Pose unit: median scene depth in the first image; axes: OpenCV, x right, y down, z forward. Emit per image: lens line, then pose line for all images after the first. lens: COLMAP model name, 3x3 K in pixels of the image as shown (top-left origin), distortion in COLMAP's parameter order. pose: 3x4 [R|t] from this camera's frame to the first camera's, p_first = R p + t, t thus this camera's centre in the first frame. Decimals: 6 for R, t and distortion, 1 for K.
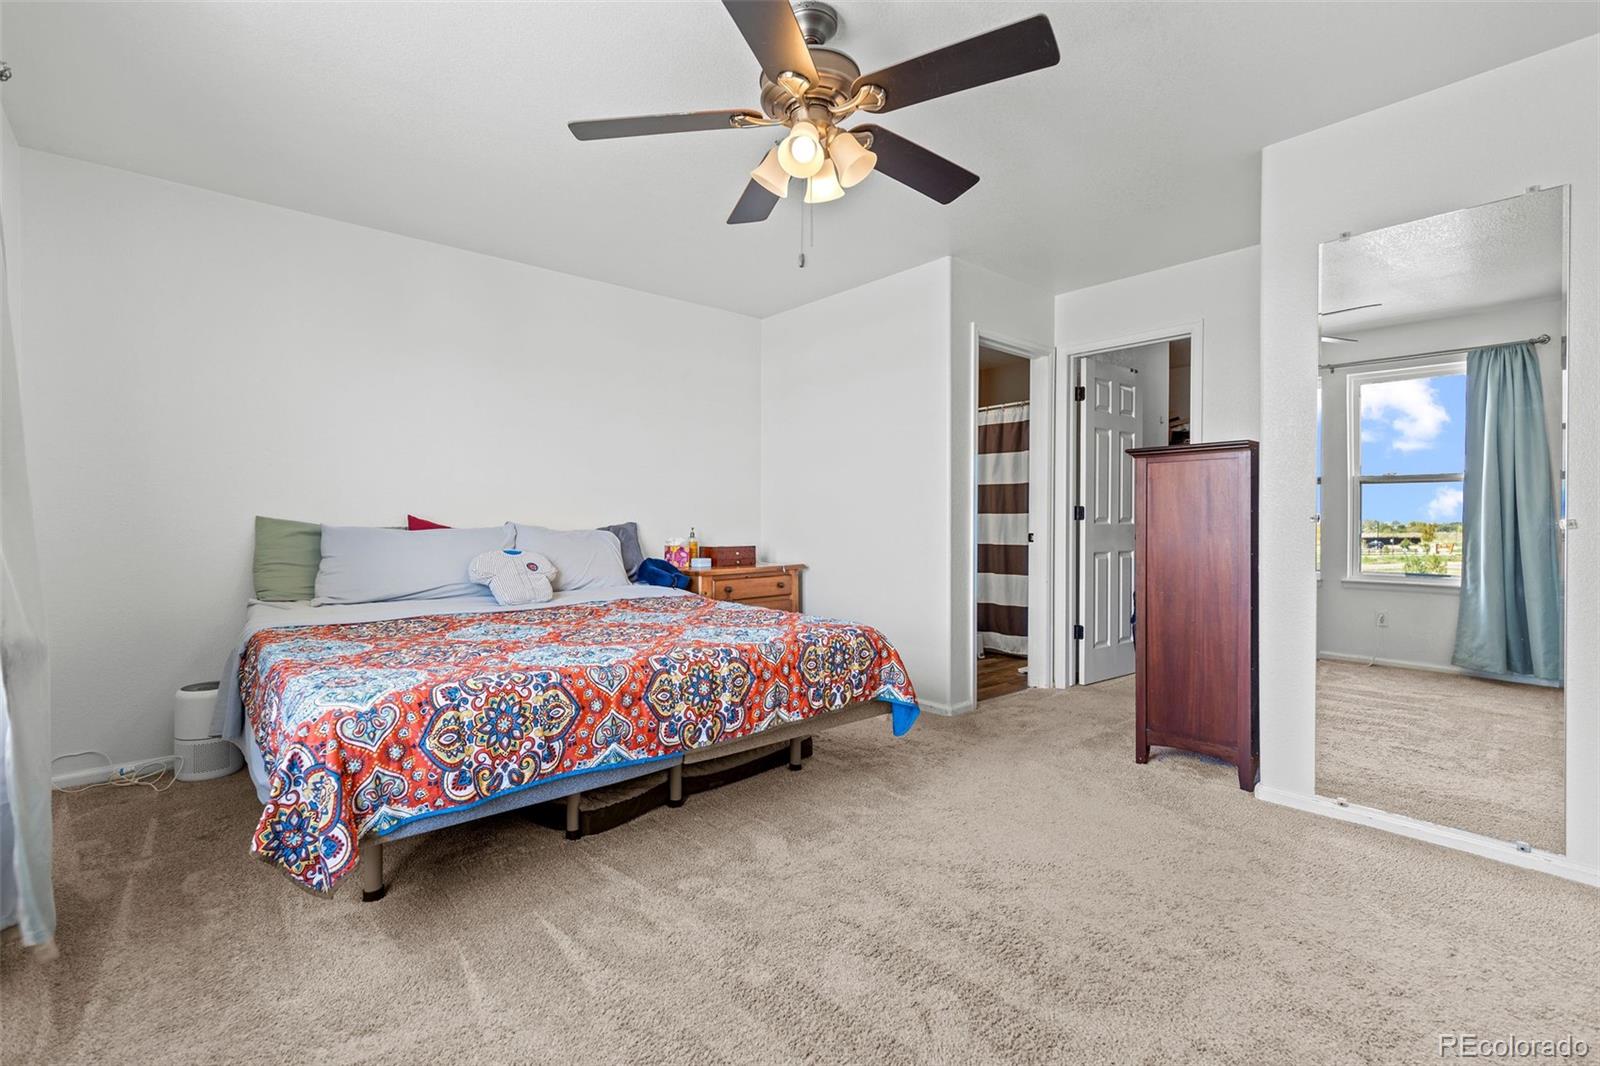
lens RADIAL K [[732.3, 0, 790.2], [0, 732.3, 524.8], [0, 0, 1]] dist [0.005264, -0.000762]
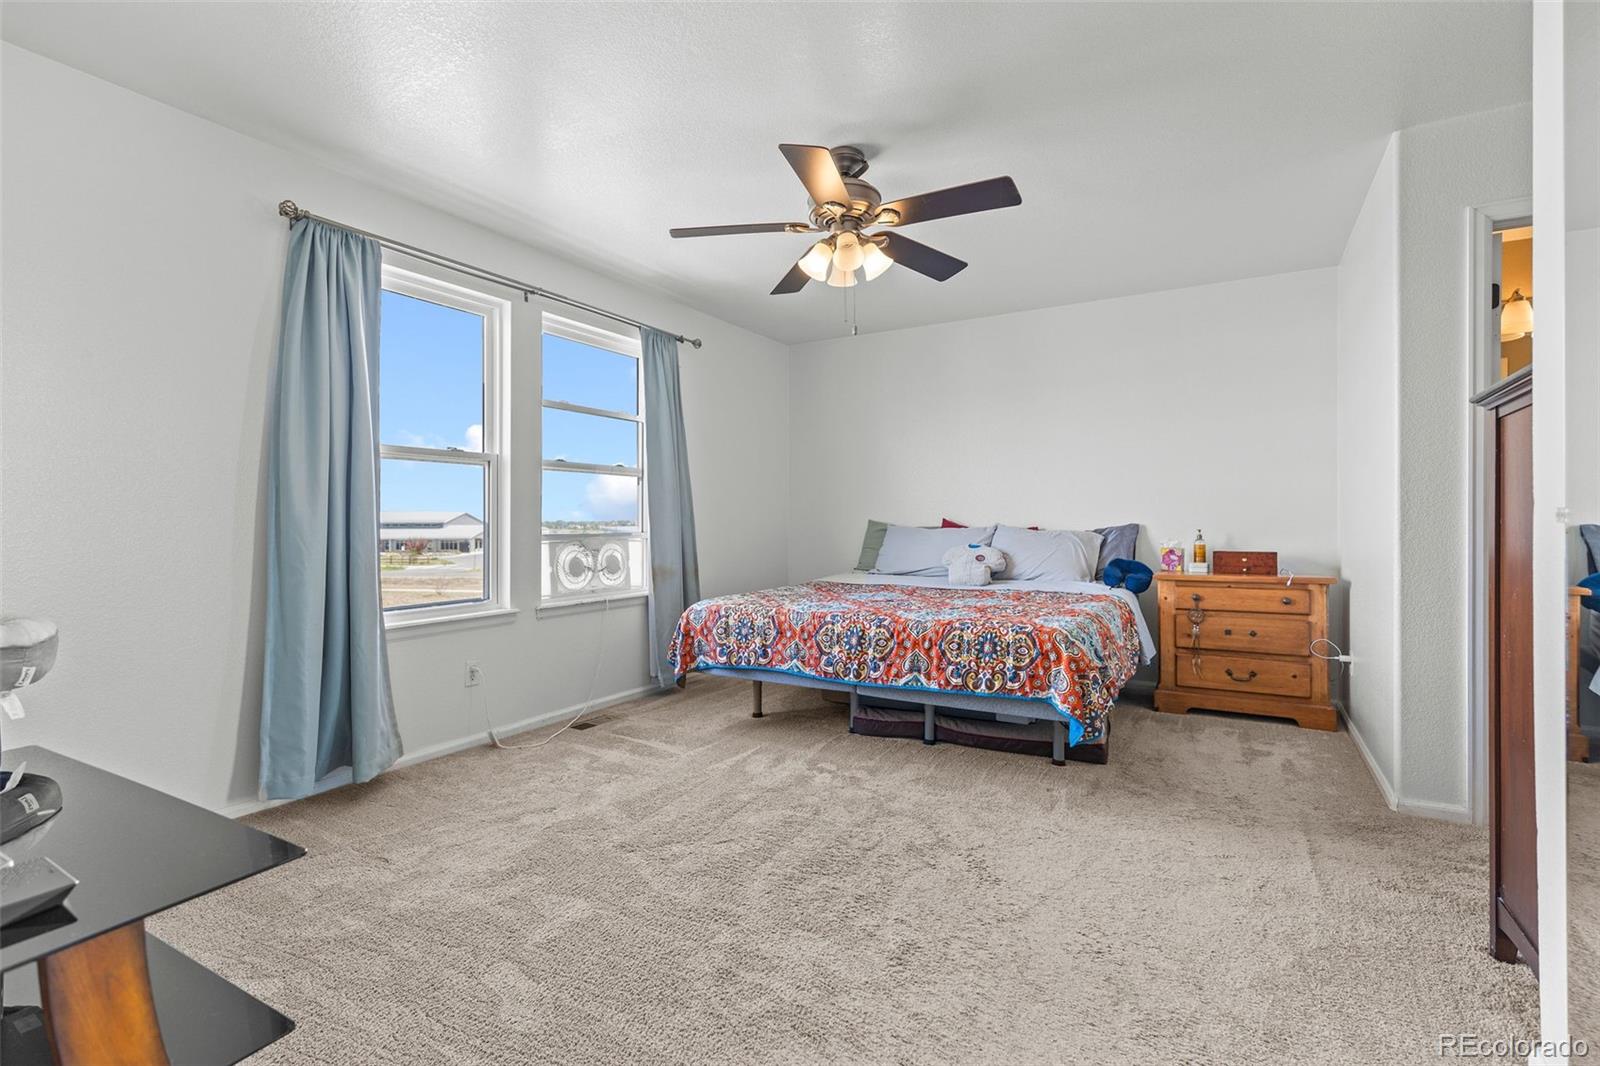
lens RADIAL K [[732.3, 0, 785.5], [0, 732.3, 527.9], [0, 0, 1]] dist [0.005264, -0.000762]
pose [[0.307023, 0.007786, -0.951670, 1.129315], [-0.004820, 0.999966, 0.006626, -0.002942], [0.951690, 0.002553, 0.307050, 0.419224]]
